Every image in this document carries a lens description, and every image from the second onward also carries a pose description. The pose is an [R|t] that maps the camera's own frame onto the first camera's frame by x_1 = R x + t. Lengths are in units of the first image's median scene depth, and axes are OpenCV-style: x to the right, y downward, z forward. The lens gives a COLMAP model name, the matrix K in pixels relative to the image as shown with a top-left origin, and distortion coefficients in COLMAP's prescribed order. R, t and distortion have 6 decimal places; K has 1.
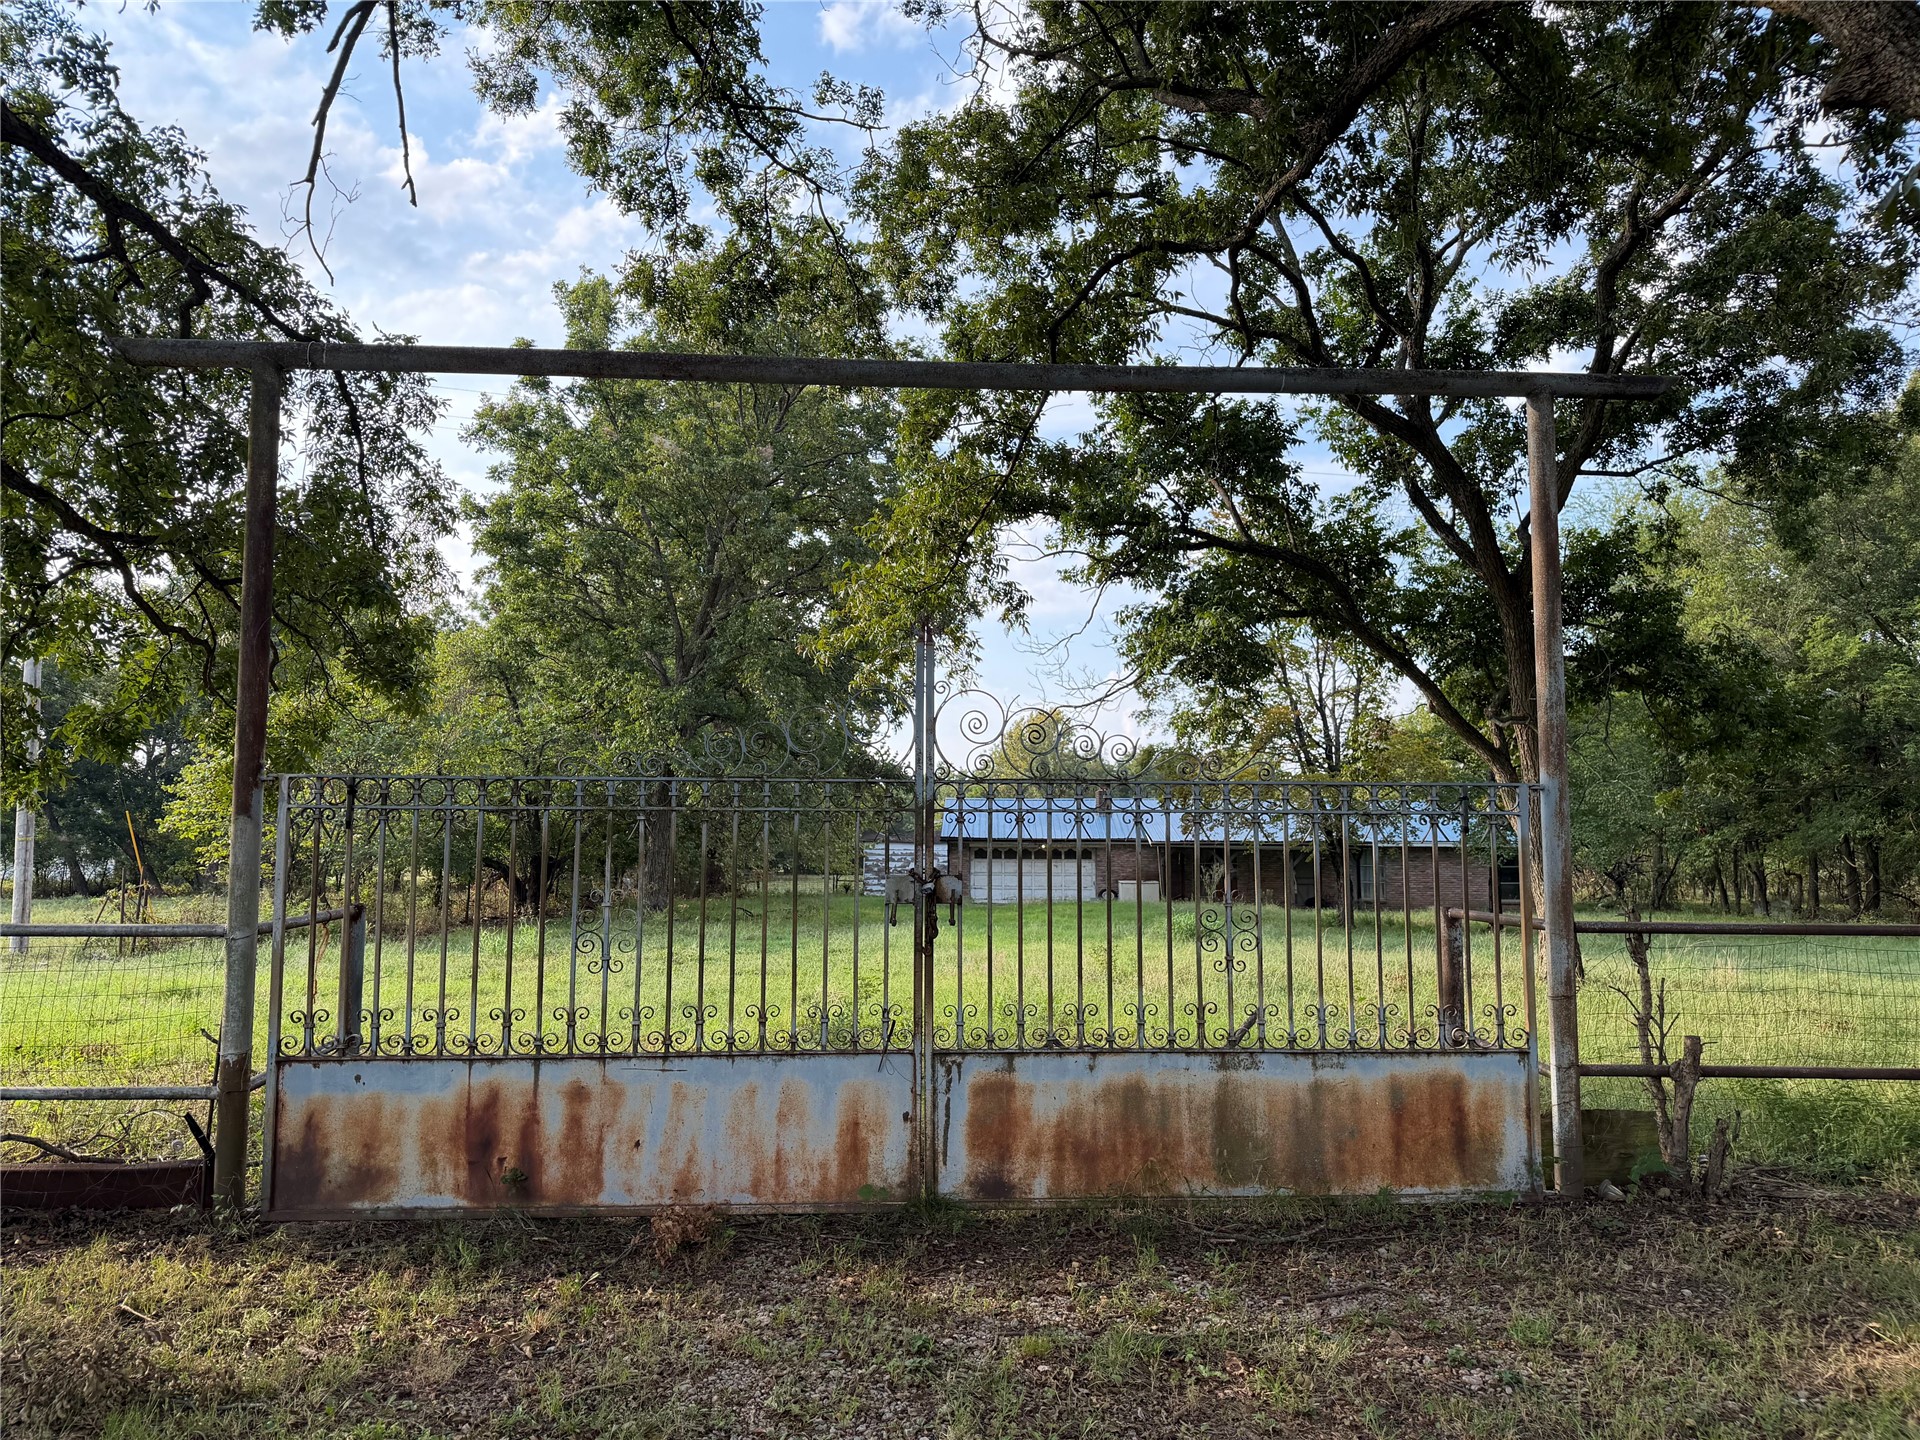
lens RADIAL K [[1344.8, 0, 968.7], [0, 1344.8, 716.0], [0, 0, 1]] dist [0.056528, -0.071446]
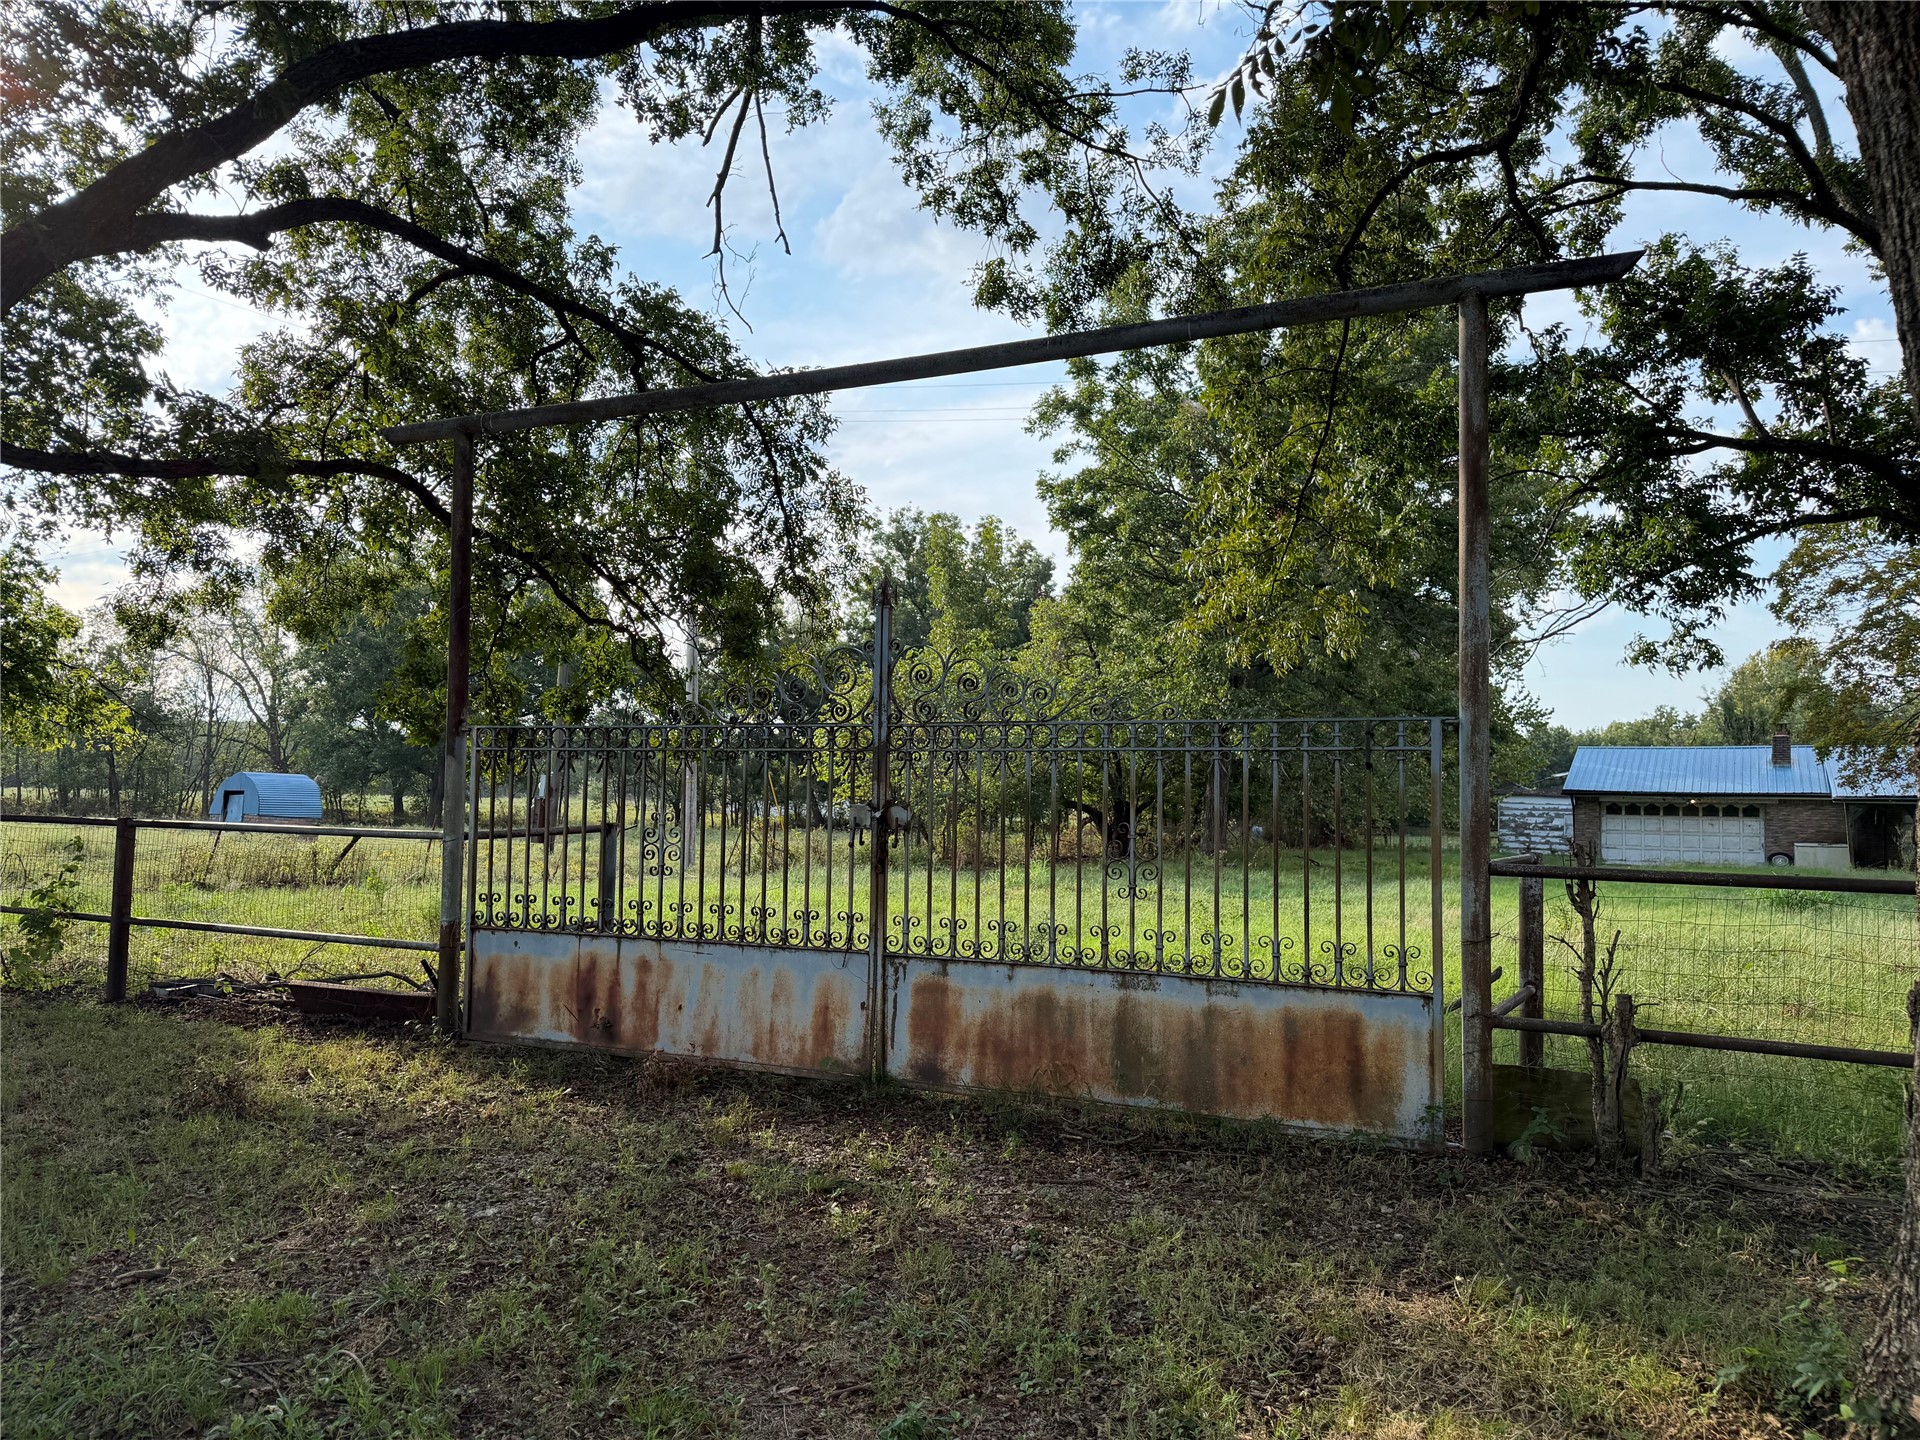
lens RADIAL K [[1344.8, 0, 971.6], [0, 1344.8, 717.2], [0, 0, 1]] dist [0.056528, -0.071446]
pose [[0.877815, -0.018002, -0.478661, 0.602800], [0.035281, 0.999009, 0.027130, 0.013121], [0.477698, -0.040703, 0.877581, 0.011515]]
